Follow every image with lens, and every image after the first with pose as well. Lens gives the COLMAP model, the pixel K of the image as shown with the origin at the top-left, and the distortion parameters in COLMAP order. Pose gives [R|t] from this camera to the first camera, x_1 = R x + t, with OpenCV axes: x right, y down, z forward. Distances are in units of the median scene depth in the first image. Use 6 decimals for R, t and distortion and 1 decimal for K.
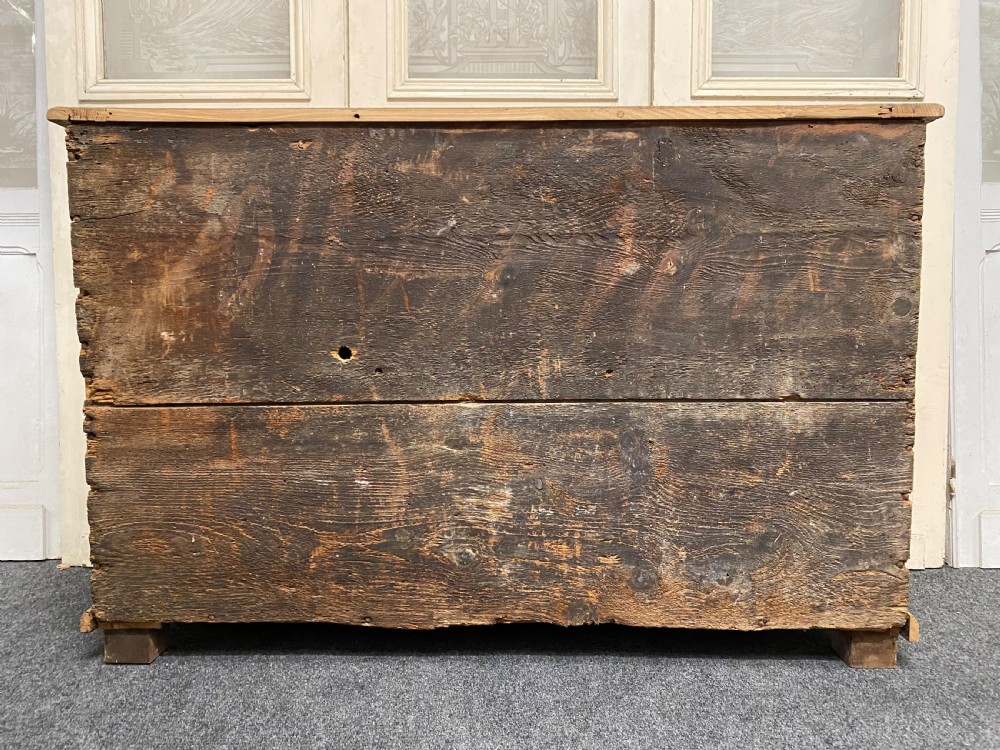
lens RADIAL K [[764.6, 0, 501.4], [0, 764.6, 373.2], [0, 0, 1]] dist [0.014005, -0.003205]
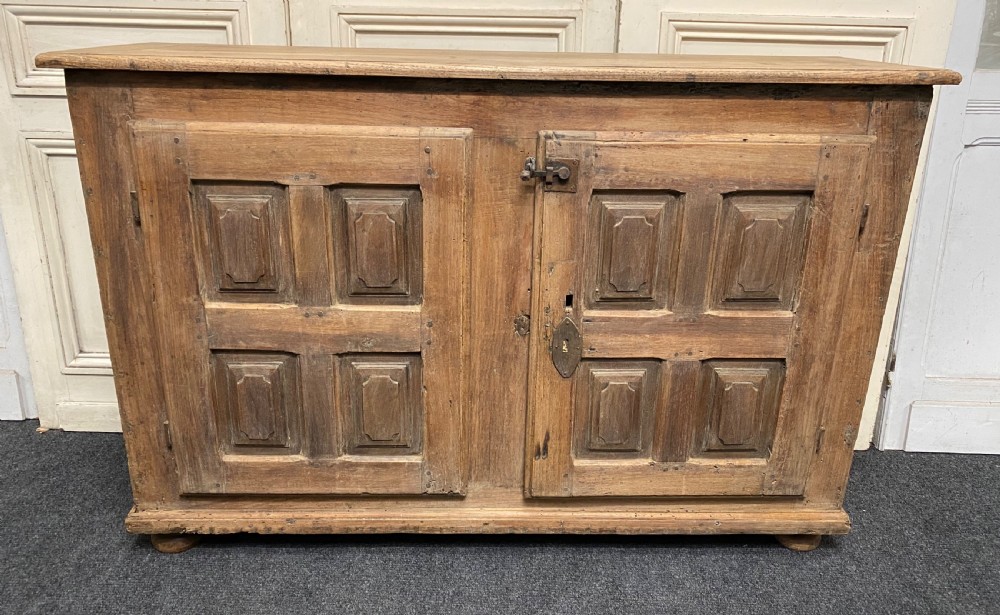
lens RADIAL K [[784.0, 0, 505.4], [0, 784.0, 320.7], [0, 0, 1]] dist [0.054458, -0.069672]
pose [[0.999732, 0.023139, 0.000215, 0.068554], [-0.022293, 0.960596, 0.277053, -0.217280], [0.006204, -0.276984, 0.960855, -0.007398]]
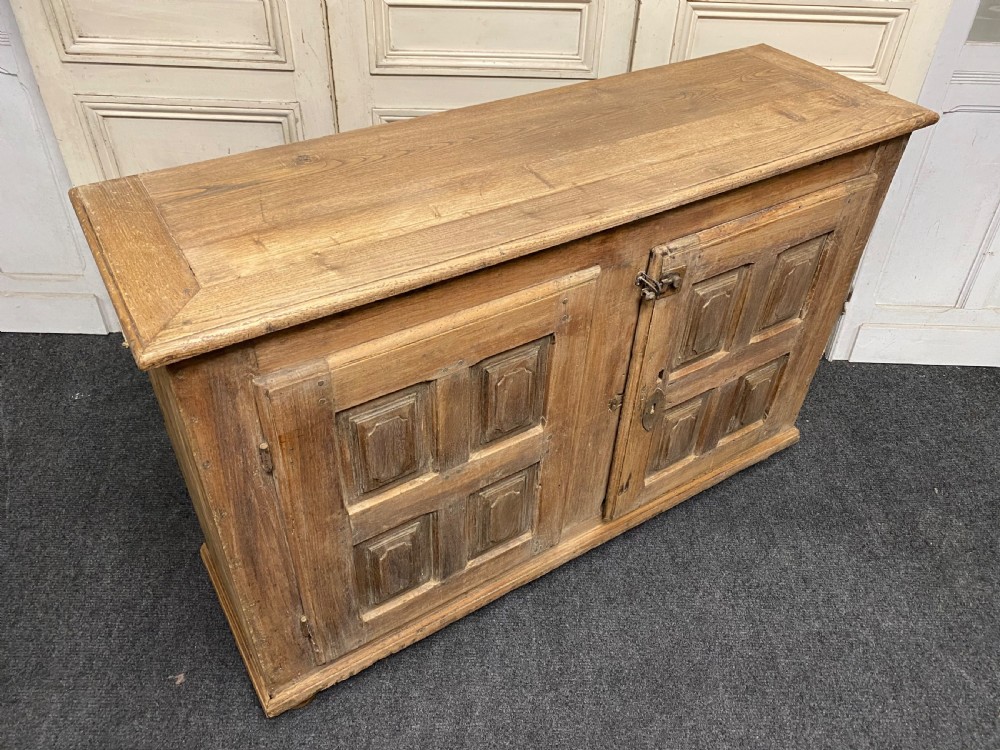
lens RADIAL K [[764.6, 0, 506.3], [0, 764.6, 368.8], [0, 0, 1]] dist [0.014005, -0.003205]
pose [[0.867716, -0.301617, 0.395089, -0.325718], [0.009522, 0.804794, 0.593478, -0.509320], [-0.496968, -0.511209, 0.701205, 0.252797]]
